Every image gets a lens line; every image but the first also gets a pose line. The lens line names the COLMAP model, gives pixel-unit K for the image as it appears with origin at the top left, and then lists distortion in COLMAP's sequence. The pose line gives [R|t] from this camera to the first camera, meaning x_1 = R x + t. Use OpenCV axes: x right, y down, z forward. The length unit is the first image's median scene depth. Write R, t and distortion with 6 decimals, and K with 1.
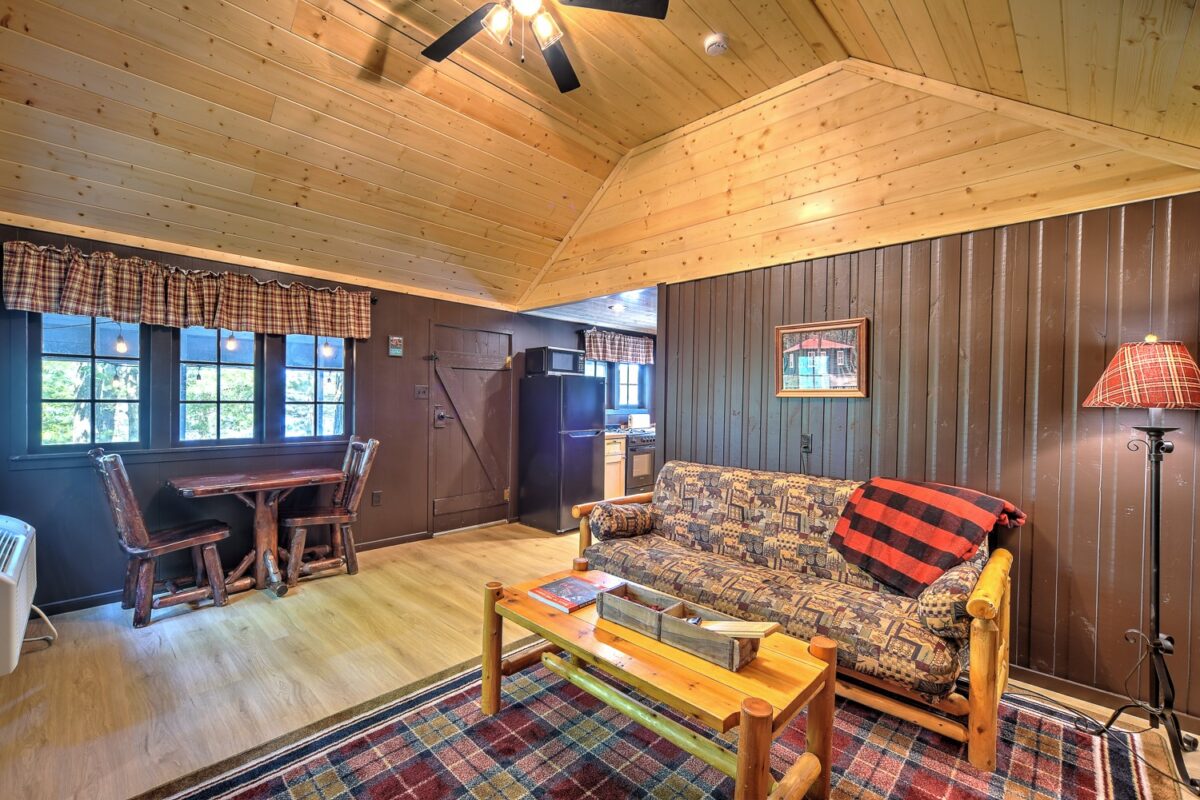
lens RADIAL K [[501.7, 0, 603.2], [0, 501.7, 402.2], [0, 0, 1]] dist [-0.007131, 0.002296]
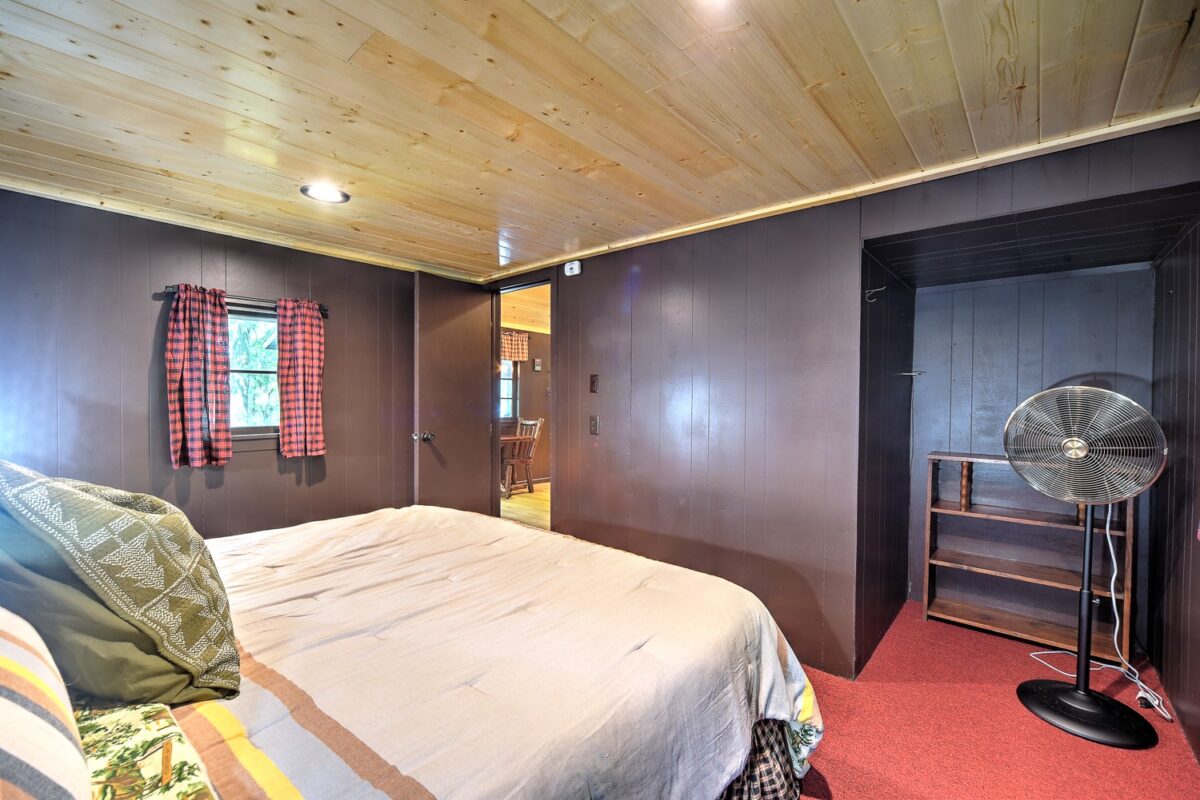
lens RADIAL K [[501.7, 0, 599.8], [0, 501.7, 402.0], [0, 0, 1]] dist [-0.007131, 0.002296]
pose [[0.999134, -0.000649, 0.041609, -0.315507], [0.001057, 0.999952, -0.009778, 0.032215], [-0.041601, 0.009814, 0.999086, -0.773048]]
